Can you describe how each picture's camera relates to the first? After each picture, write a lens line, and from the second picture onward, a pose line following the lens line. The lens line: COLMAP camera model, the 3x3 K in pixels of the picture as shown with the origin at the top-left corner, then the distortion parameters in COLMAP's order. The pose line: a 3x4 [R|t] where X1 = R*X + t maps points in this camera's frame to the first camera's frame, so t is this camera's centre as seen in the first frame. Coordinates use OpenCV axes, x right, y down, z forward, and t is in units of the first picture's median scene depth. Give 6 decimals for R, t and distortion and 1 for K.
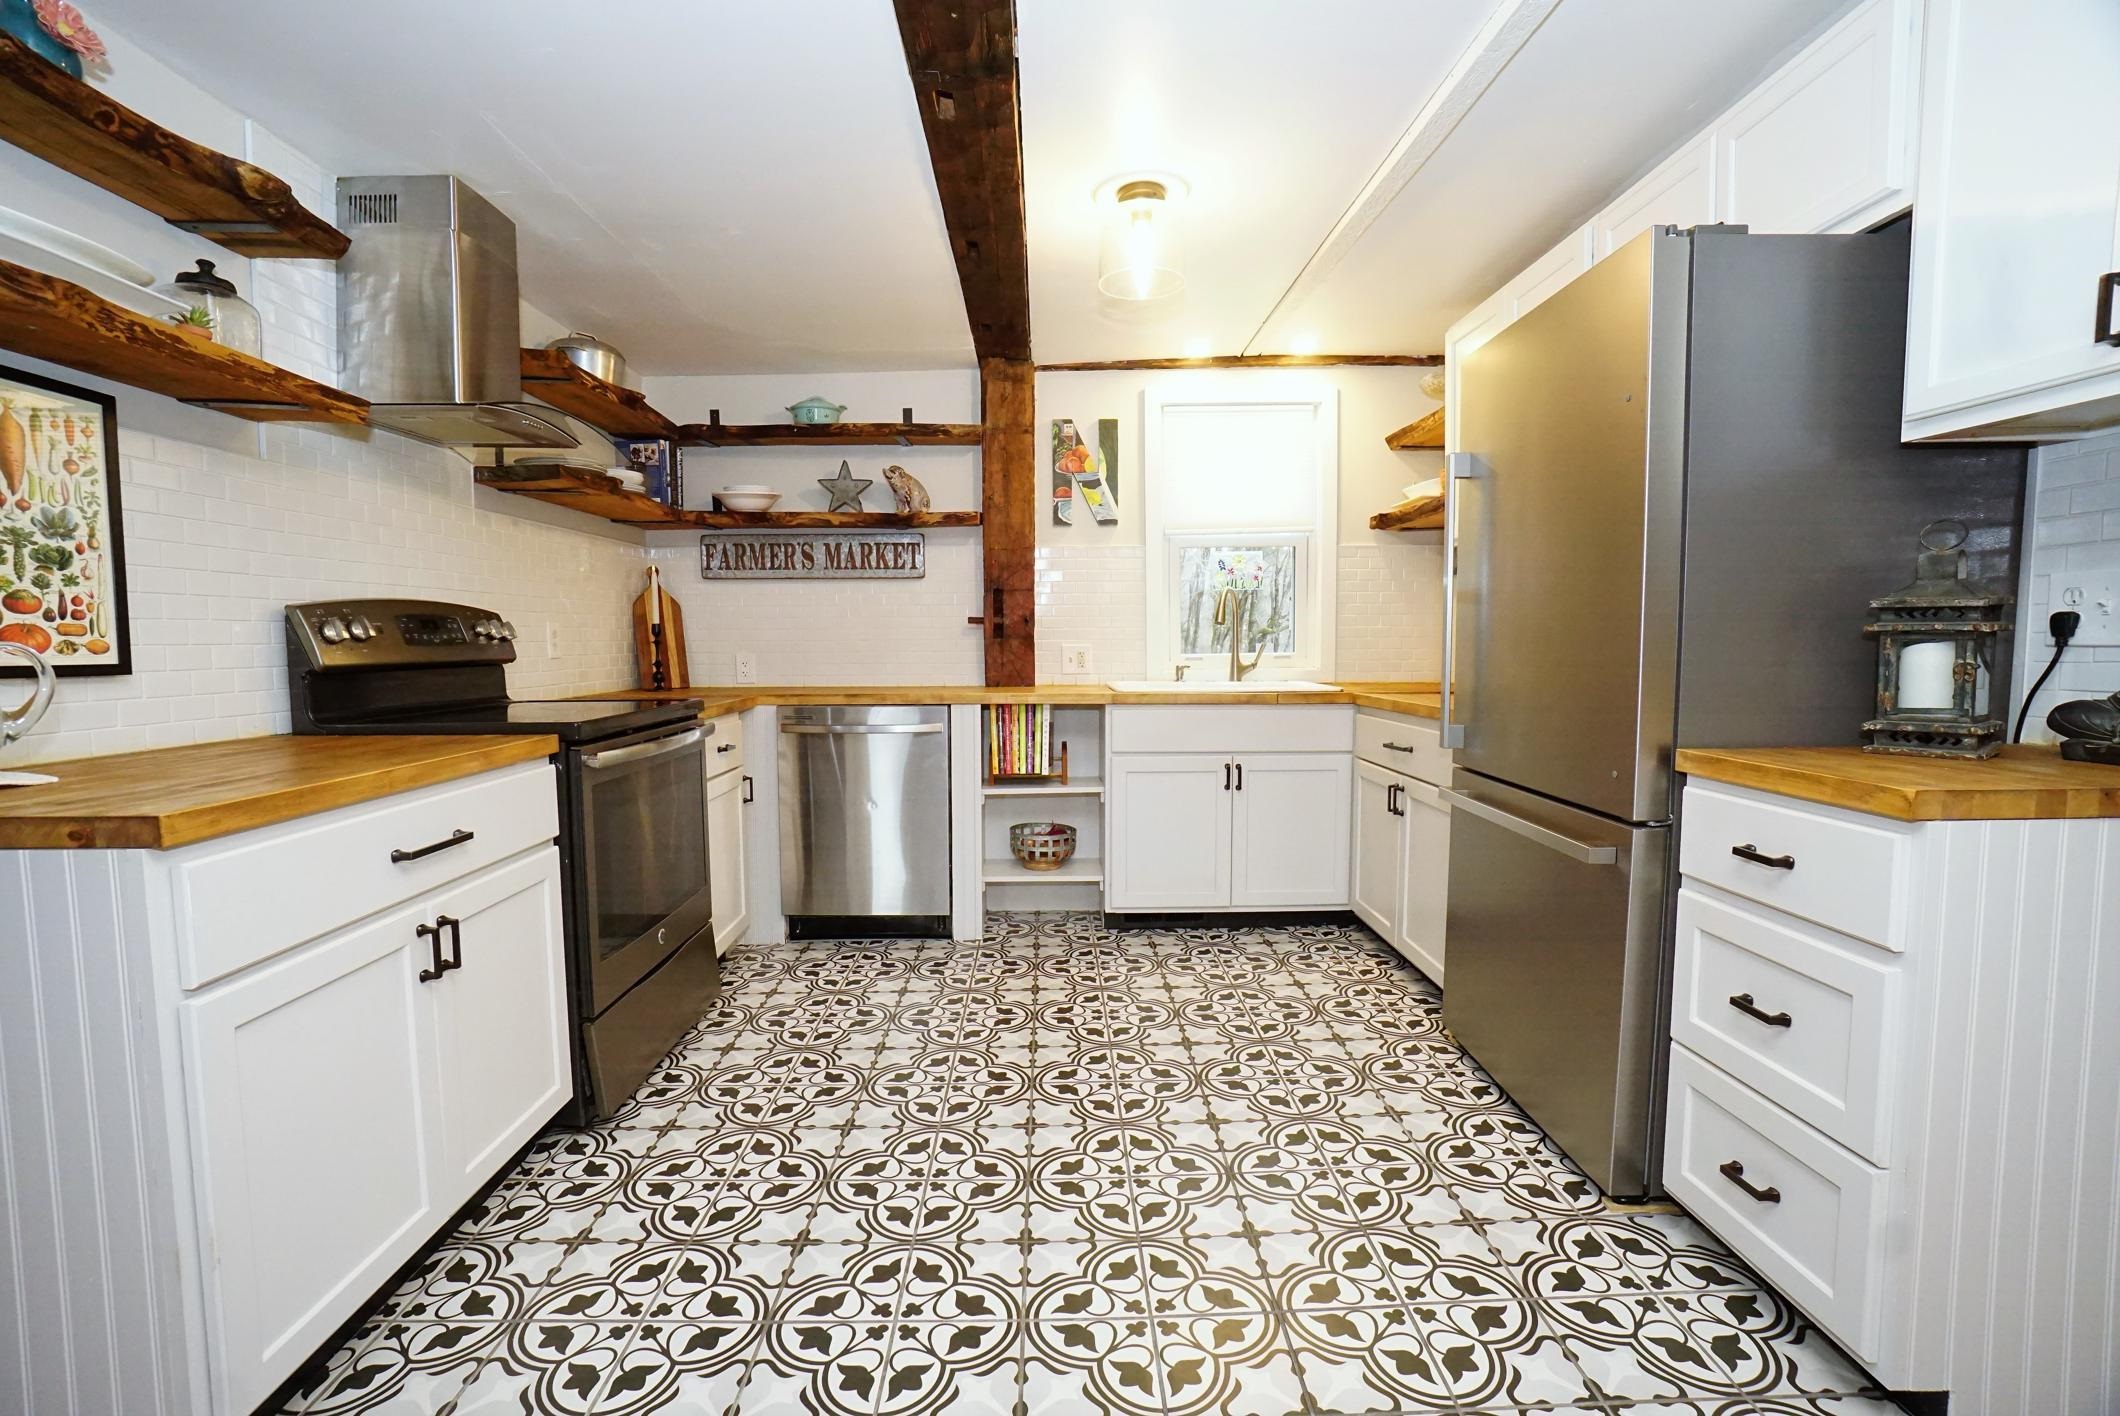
lens RADIAL K [[949.6, 0, 1060.0], [0, 949.6, 708.0], [0, 0, 1]] dist [-0.094674, 0.037767]
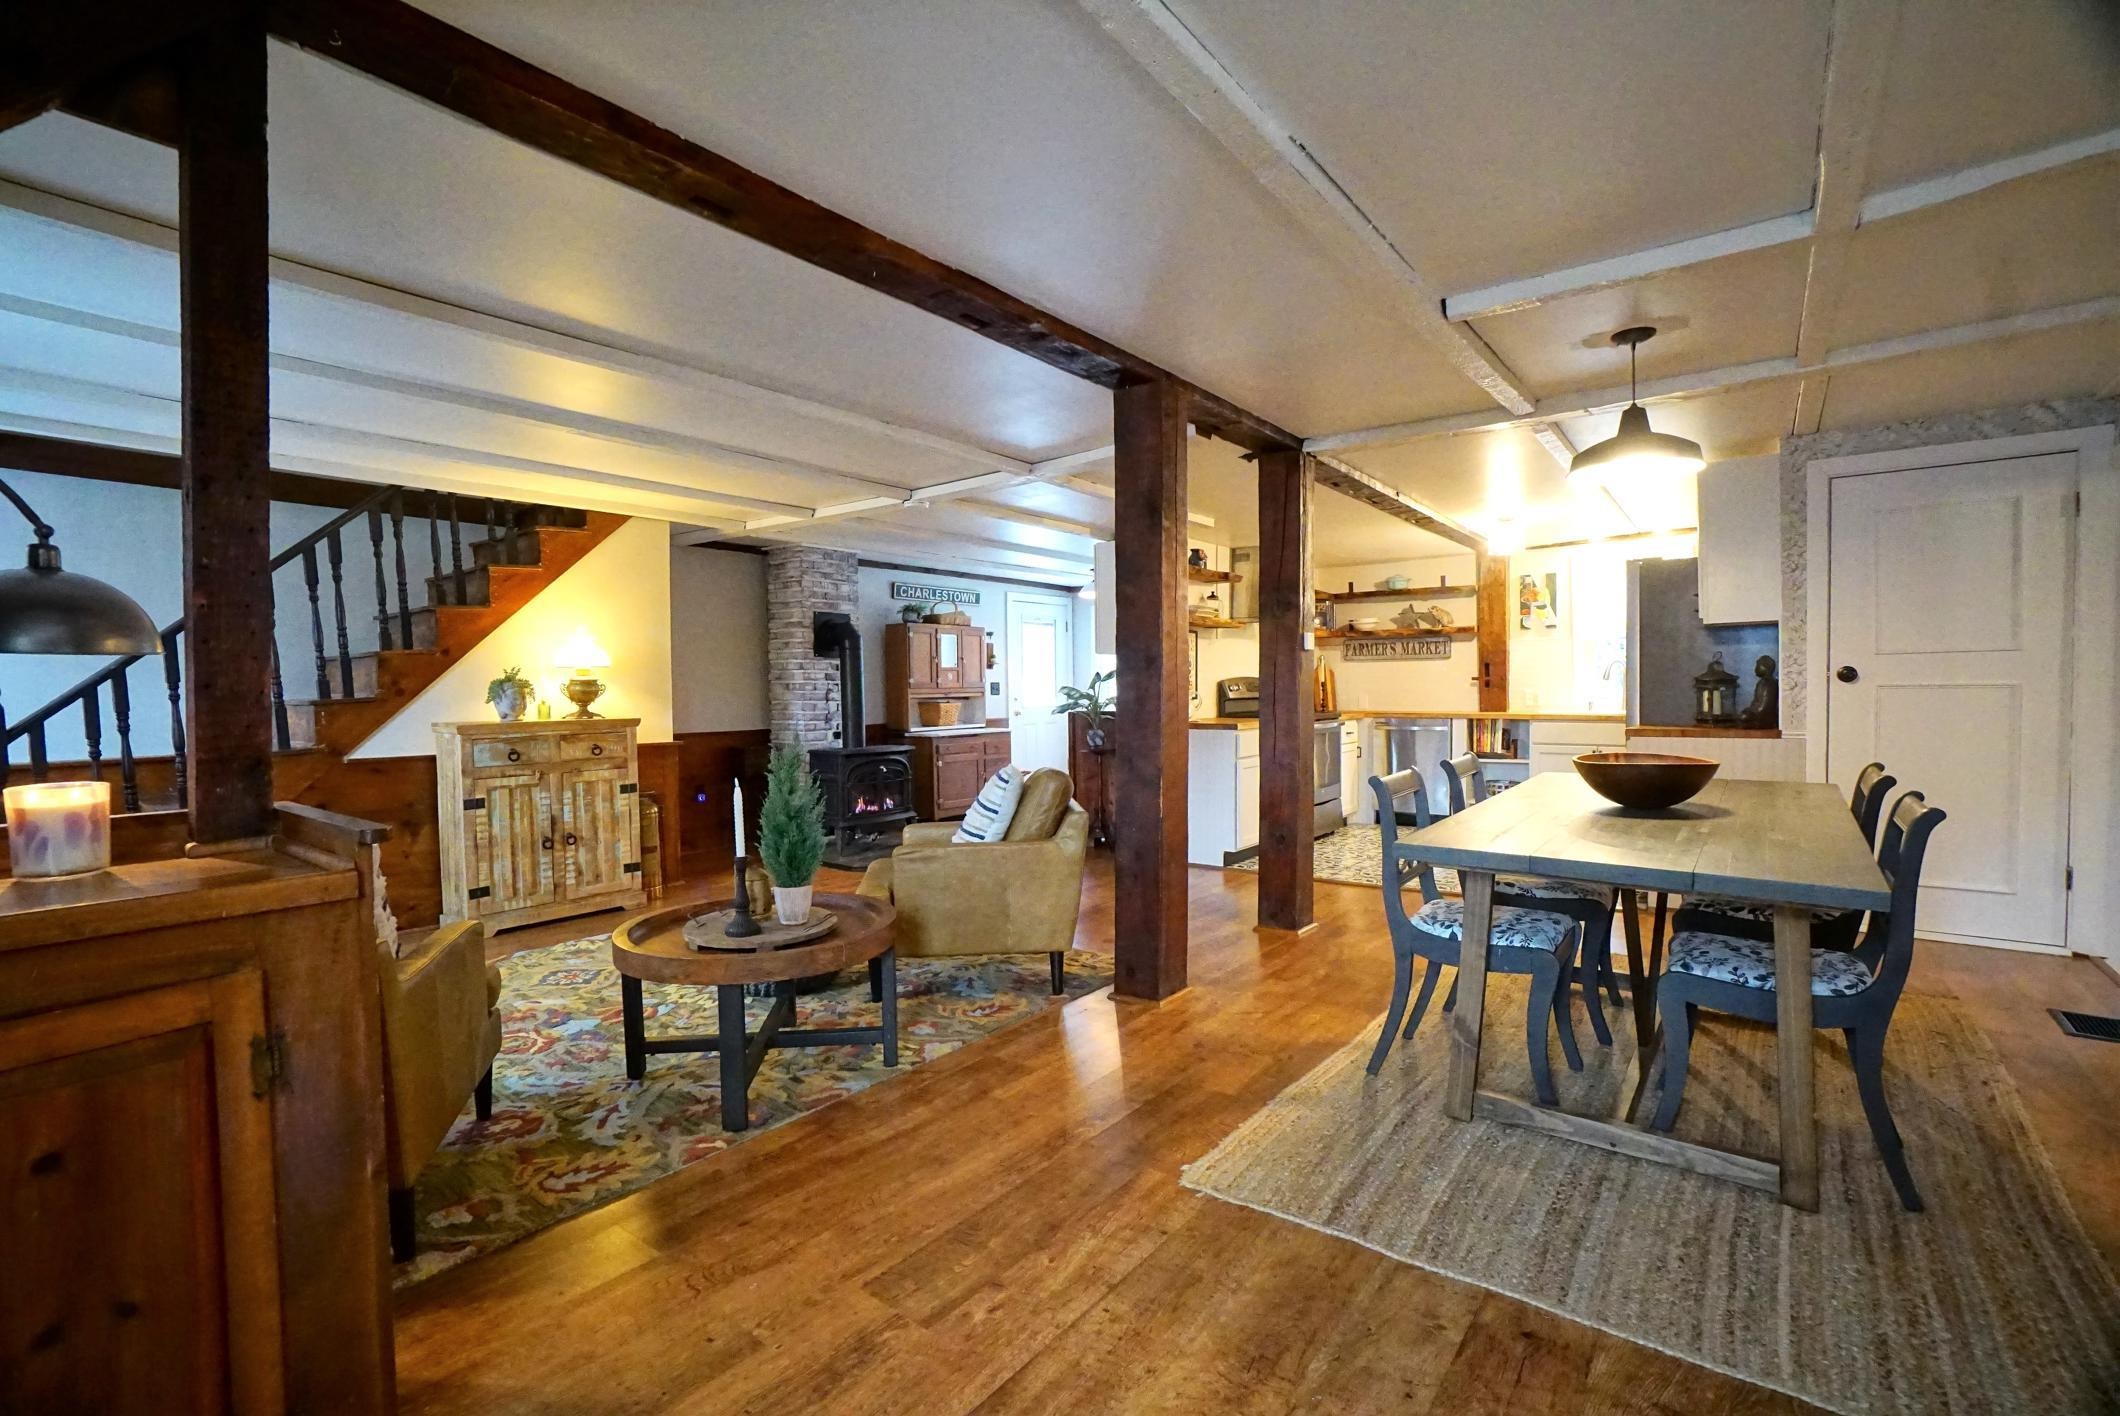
lens RADIAL K [[949.6, 0, 1060.0], [0, 949.6, 708.0], [0, 0, 1]] dist [-0.094674, 0.037767]
pose [[0.782465, 0.010442, -0.622607, 0.471795], [-0.040148, 0.998625, -0.033707, 0.072817], [0.621399, 0.051371, 0.781809, -1.132521]]
